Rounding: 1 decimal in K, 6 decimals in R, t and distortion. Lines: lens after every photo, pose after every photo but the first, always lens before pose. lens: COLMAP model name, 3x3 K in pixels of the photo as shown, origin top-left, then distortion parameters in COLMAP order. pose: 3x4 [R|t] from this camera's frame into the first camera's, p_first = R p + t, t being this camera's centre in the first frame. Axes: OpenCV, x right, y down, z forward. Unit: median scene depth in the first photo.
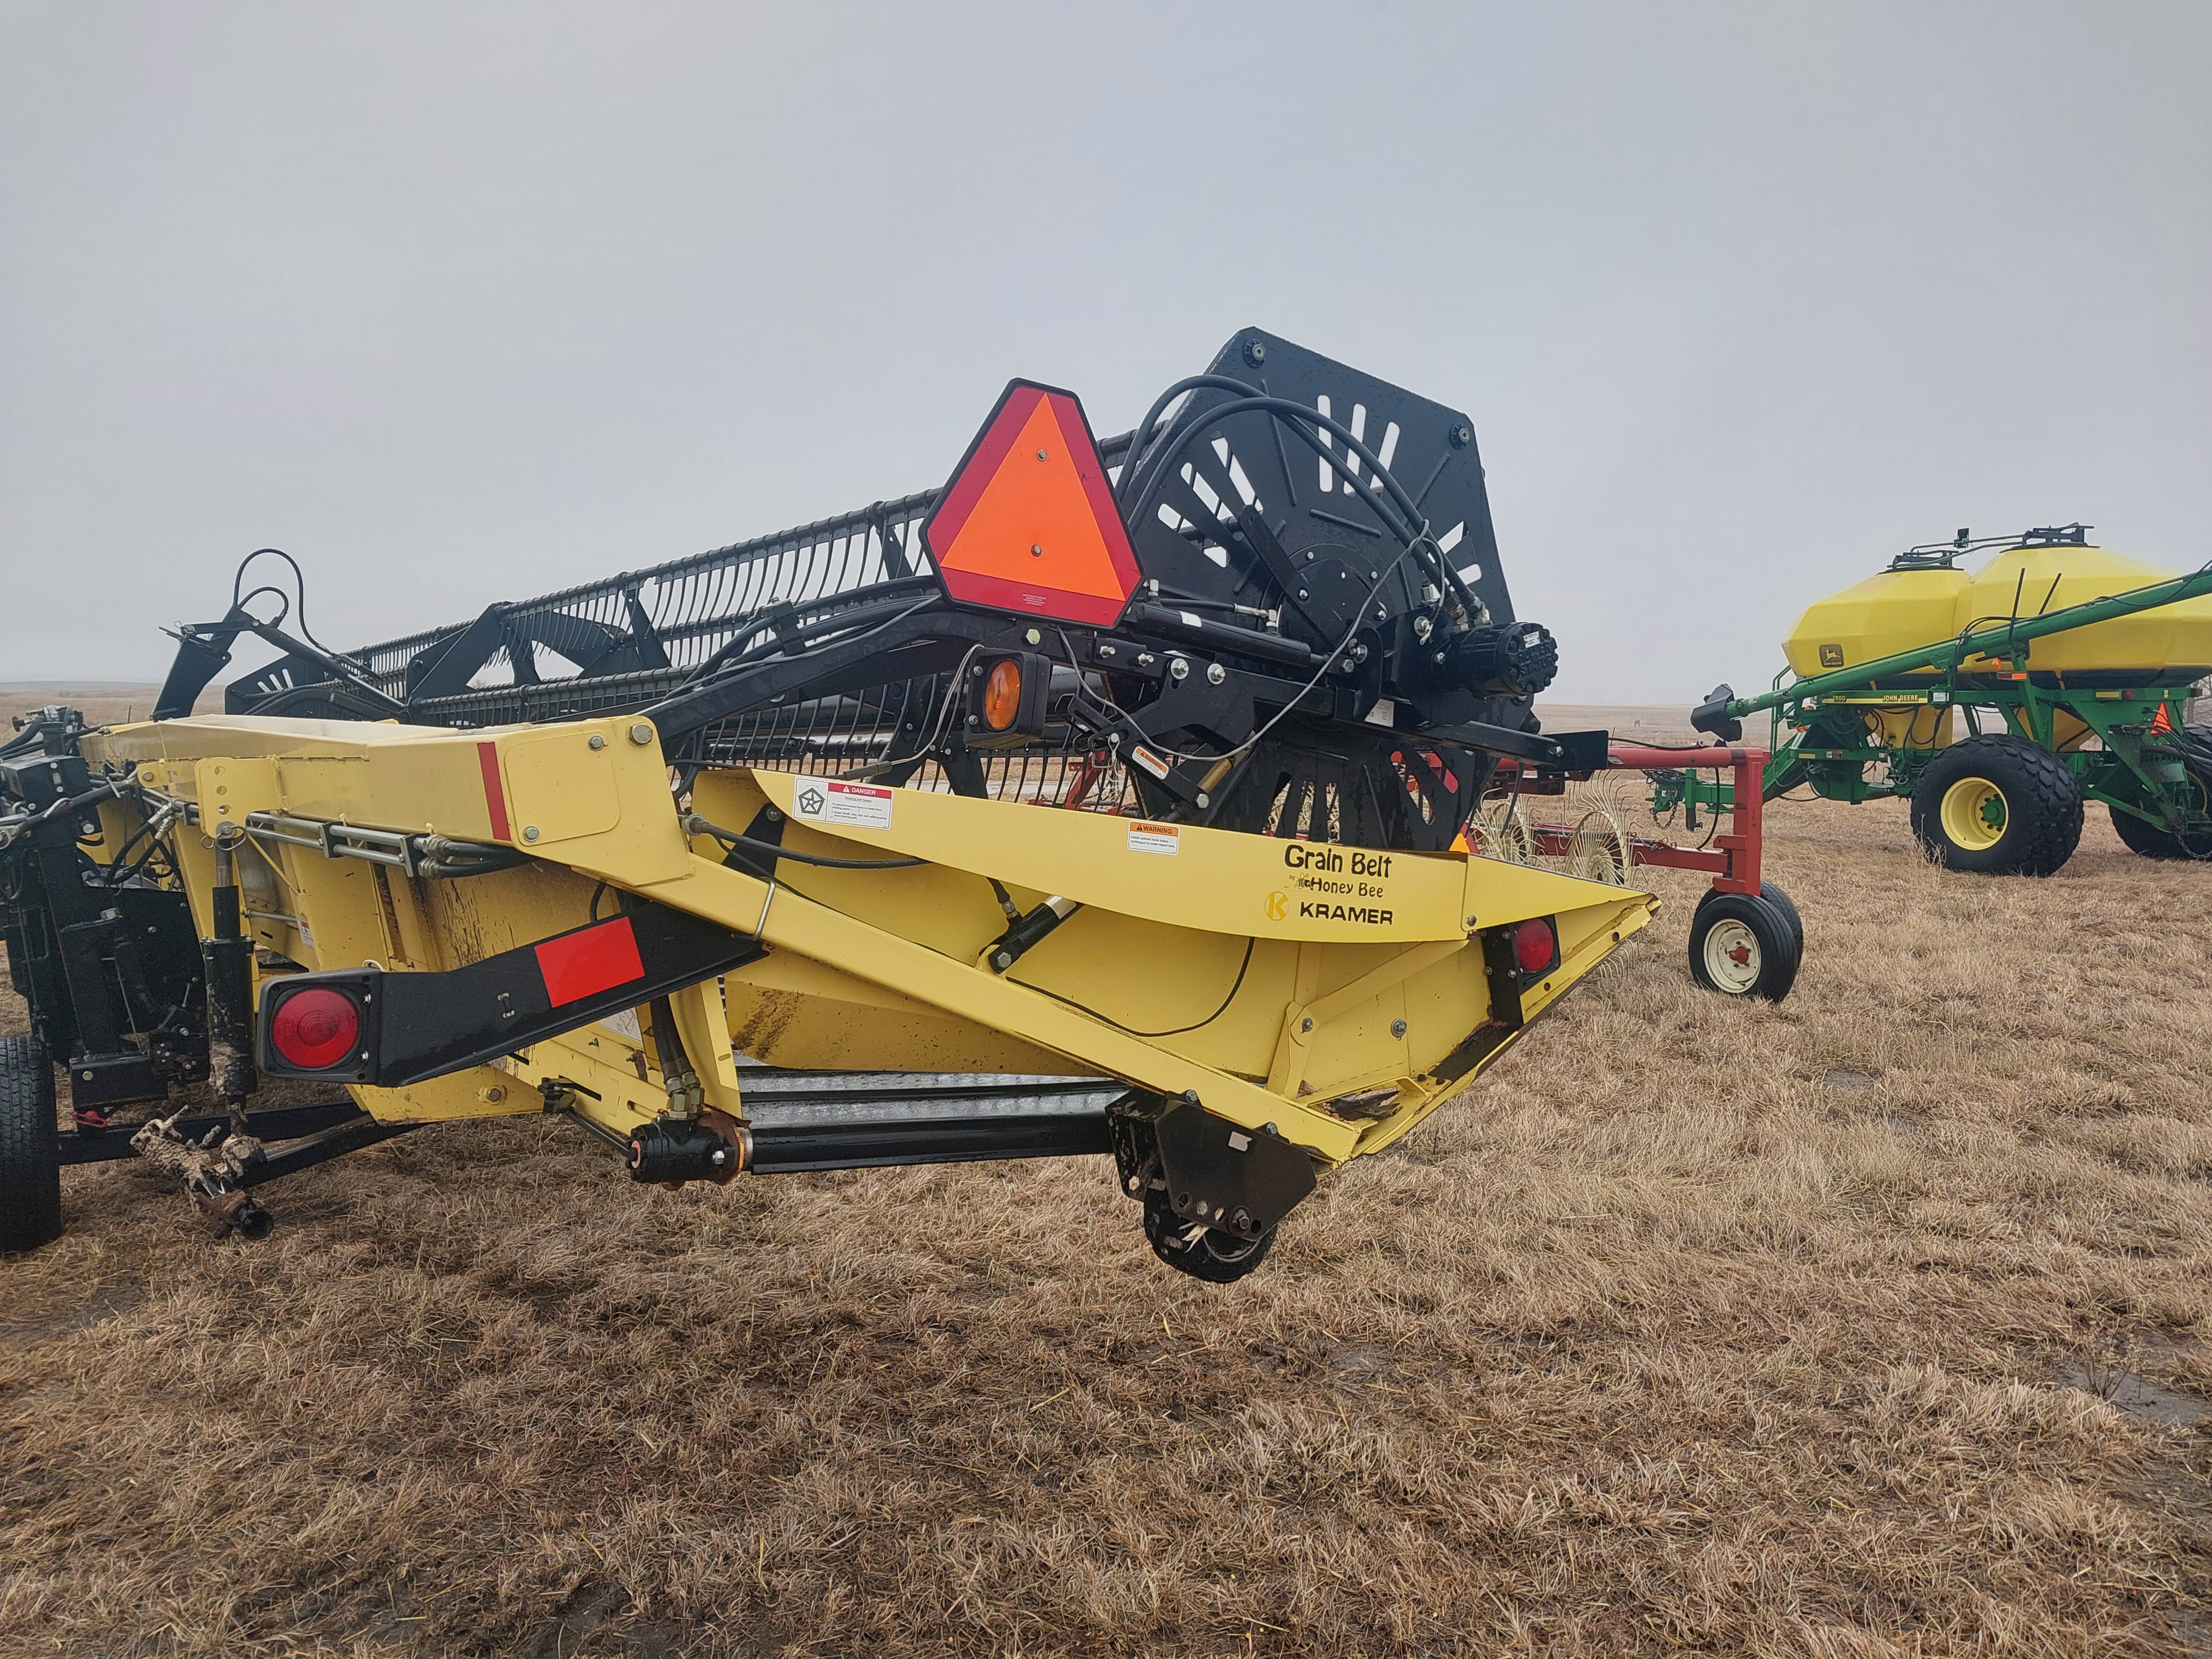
lens RADIAL K [[1694.2, 0, 1076.0], [0, 1694.2, 819.6], [0, 0, 1]] dist [0.051368, -0.126328]
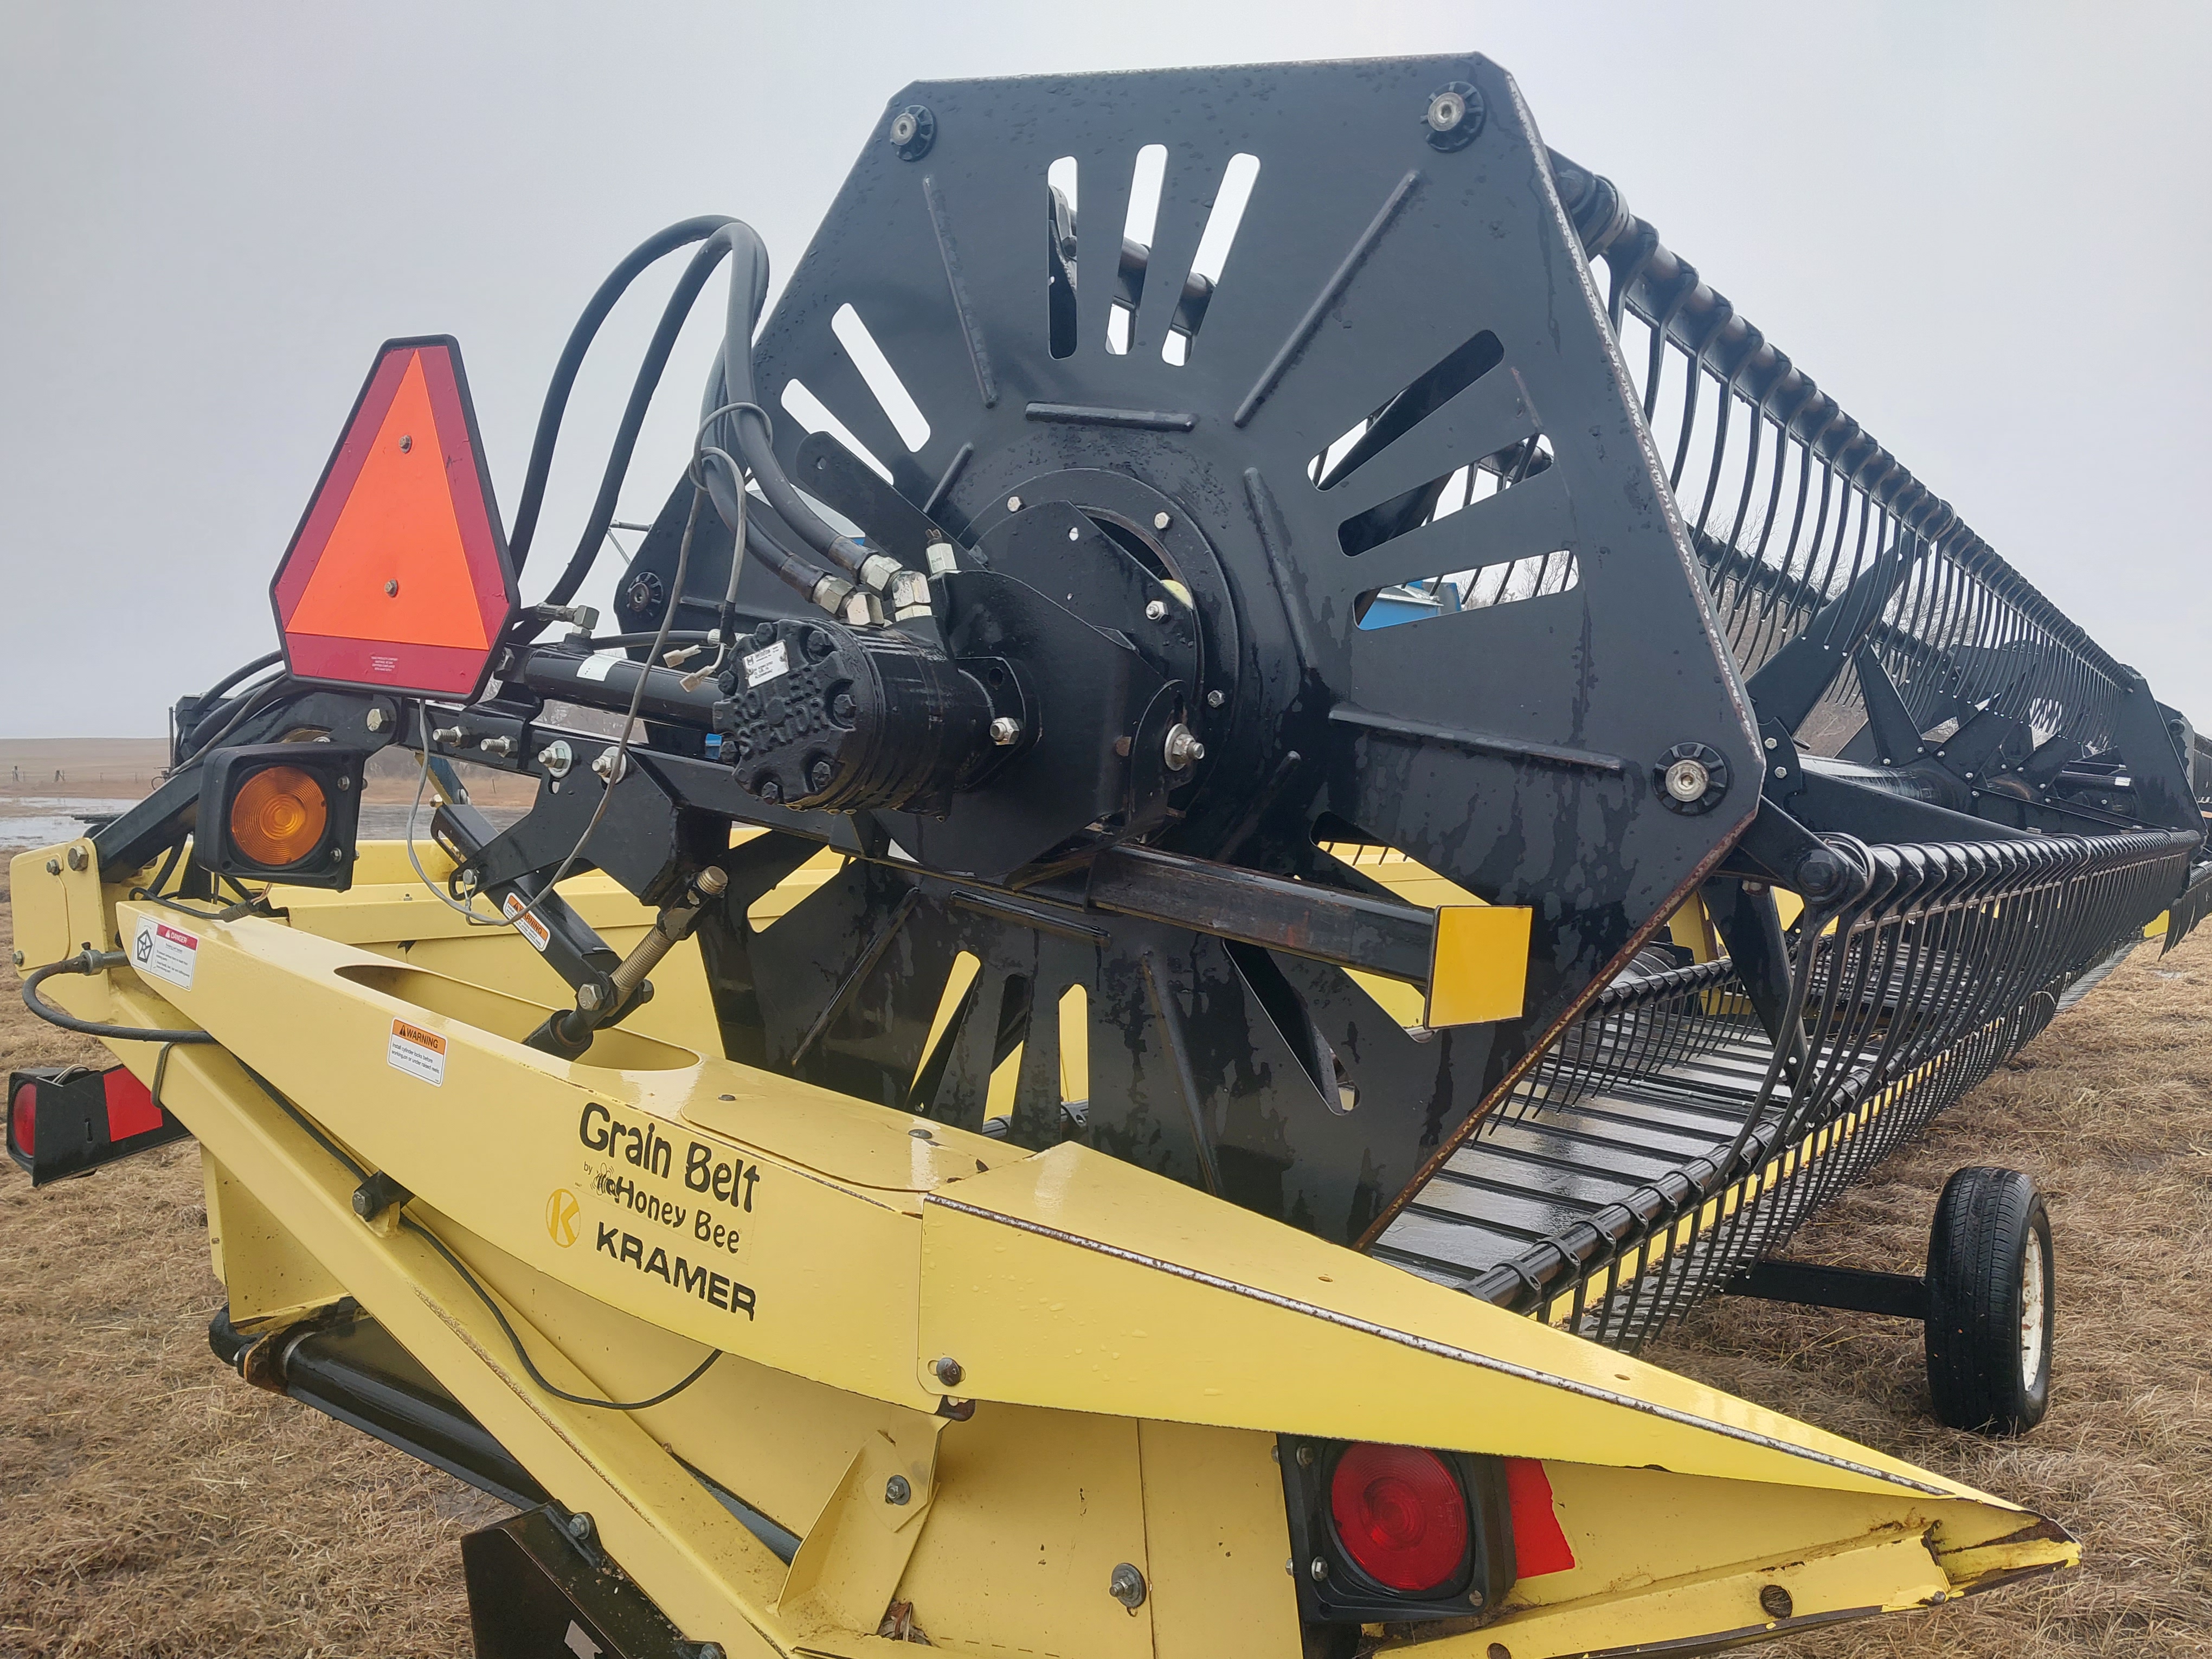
lens RADIAL K [[1687.6, 0, 1106.0], [0, 1687.6, 829.5], [0, 0, 1]] dist [0.009029, -0.060522]
pose [[0.411356, 0.005699, -0.911457, 0.630831], [-0.046980, 0.998784, -0.014957, -0.064212], [0.910263, 0.048973, 0.411124, 0.909381]]
